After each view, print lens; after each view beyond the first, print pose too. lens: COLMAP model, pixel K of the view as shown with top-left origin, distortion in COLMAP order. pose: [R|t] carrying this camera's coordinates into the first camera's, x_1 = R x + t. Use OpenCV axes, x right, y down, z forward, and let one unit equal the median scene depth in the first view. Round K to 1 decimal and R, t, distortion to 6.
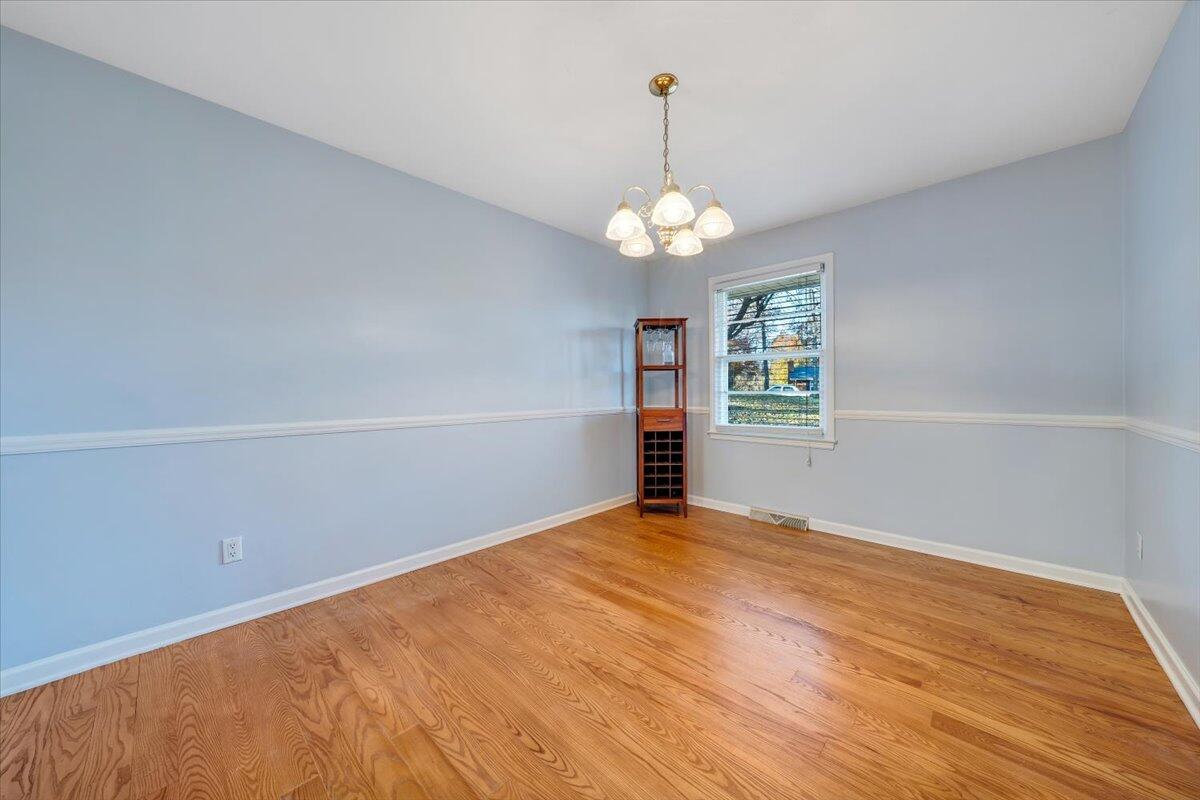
lens RADIAL K [[416.4, 0, 591.4], [0, 416.4, 395.3], [0, 0, 1]] dist [-0.005325, 0.000519]
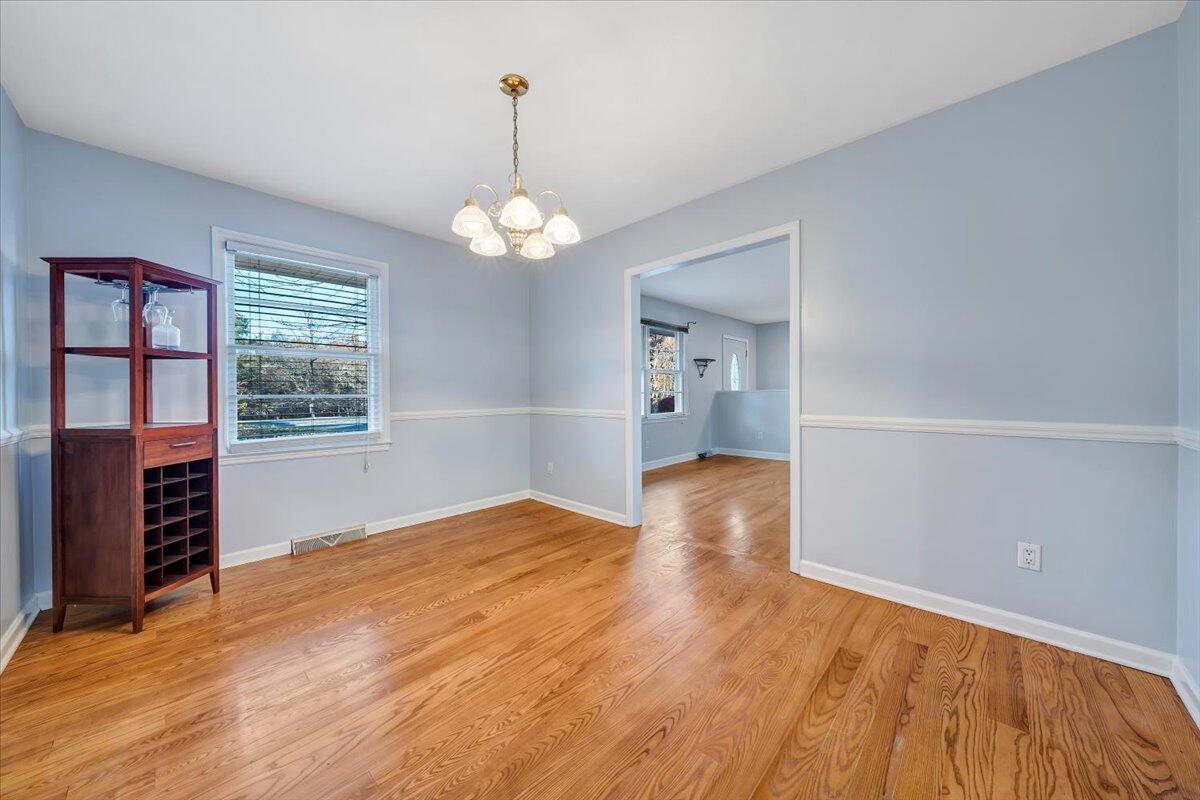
lens RADIAL K [[416.4, 0, 602.0], [0, 416.4, 394.9], [0, 0, 1]] dist [-0.005325, 0.000519]
pose [[-0.012891, 0.001394, 0.999916, -0.605608], [0.017239, 0.999851, -0.001171, 0.001691], [-0.999768, 0.017223, -0.012913, 0.594521]]
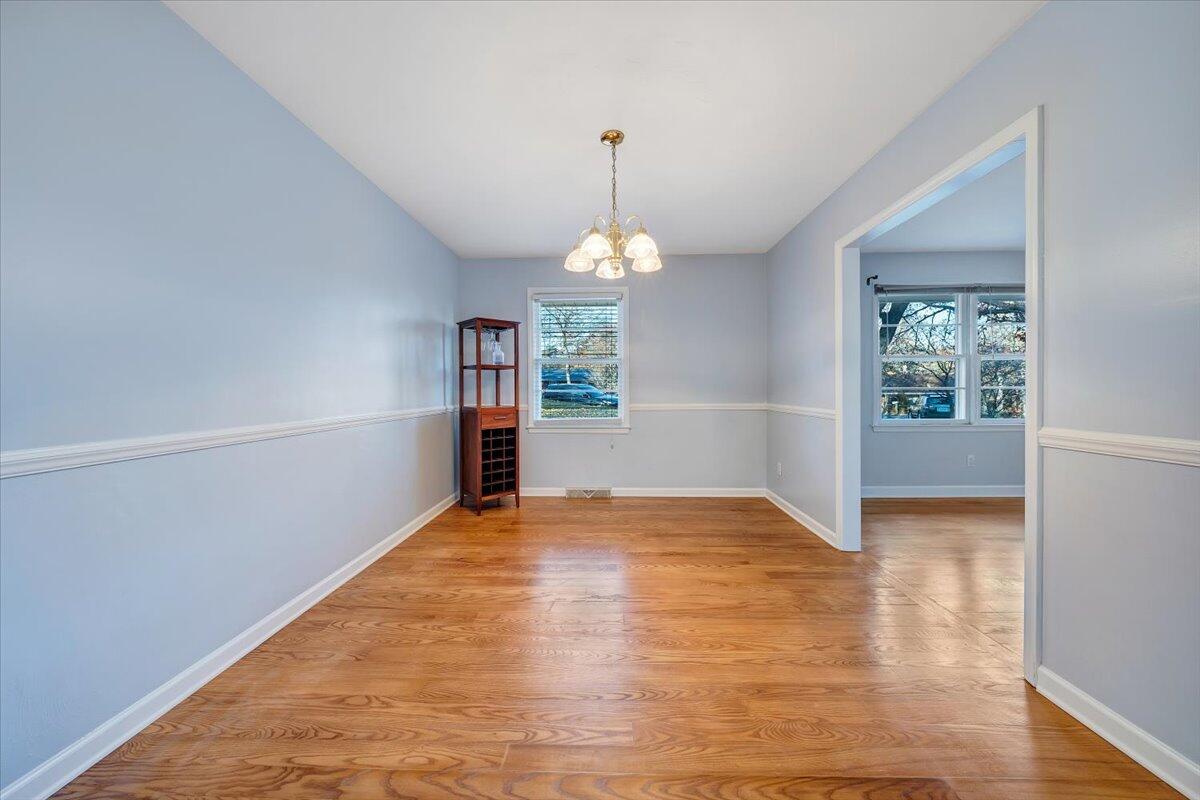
lens RADIAL K [[416.4, 0, 596.3], [0, 416.4, 391.5], [0, 0, 1]] dist [-0.005325, 0.000519]
pose [[0.740820, -0.002077, 0.671700, -0.499655], [0.007684, 0.999956, -0.005383, 0.002347], [-0.671660, 0.009149, 0.740803, 0.094764]]
